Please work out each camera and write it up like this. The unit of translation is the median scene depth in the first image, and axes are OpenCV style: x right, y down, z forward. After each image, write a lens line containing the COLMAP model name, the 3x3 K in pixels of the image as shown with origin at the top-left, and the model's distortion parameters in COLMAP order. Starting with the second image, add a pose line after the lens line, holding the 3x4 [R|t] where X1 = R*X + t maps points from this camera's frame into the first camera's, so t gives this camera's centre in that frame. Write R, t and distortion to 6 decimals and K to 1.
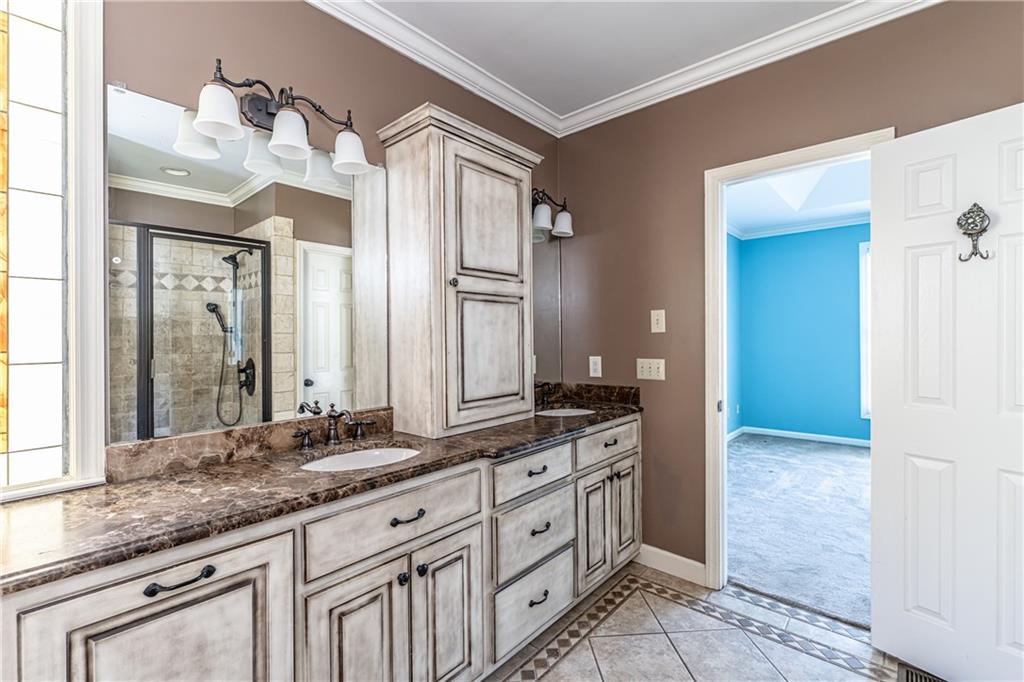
lens RADIAL K [[454.1, 0, 513.8], [0, 454.1, 334.9], [0, 0, 1]] dist [-0.000379, -0.000502]
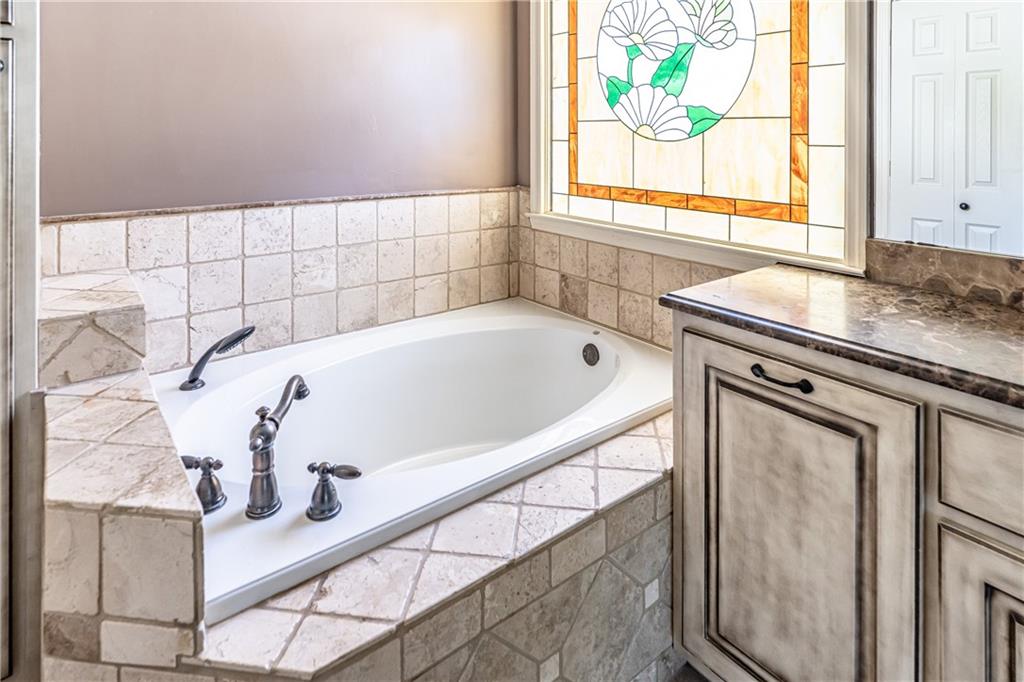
lens RADIAL K [[586.0, 0, 514.7], [0, 586.0, 133.4], [0, 0, 1]] dist [-0.003166, 0.000744]
pose [[-0.177506, 0.008397, -0.984084, 0.344174], [0.000688, 0.999964, 0.008408, 0.018010], [0.984119, 0.000815, -0.177506, 0.428668]]
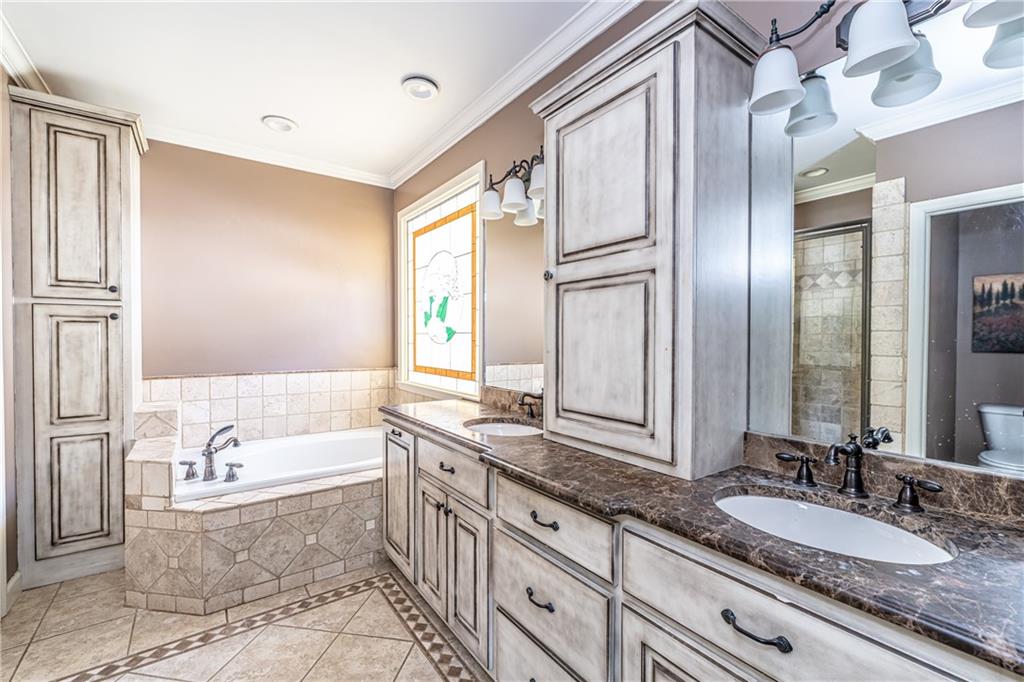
lens RADIAL K [[433.6, 0, 510.6], [0, 433.6, 343.6], [0, 0, 1]] dist [-0.000886, -0.000137]
pose [[-0.228418, 0.020226, -0.973353, 0.900139], [0.003078, 0.999794, 0.020053, 0.004976], [0.973558, 0.001584, -0.228433, 1.361477]]
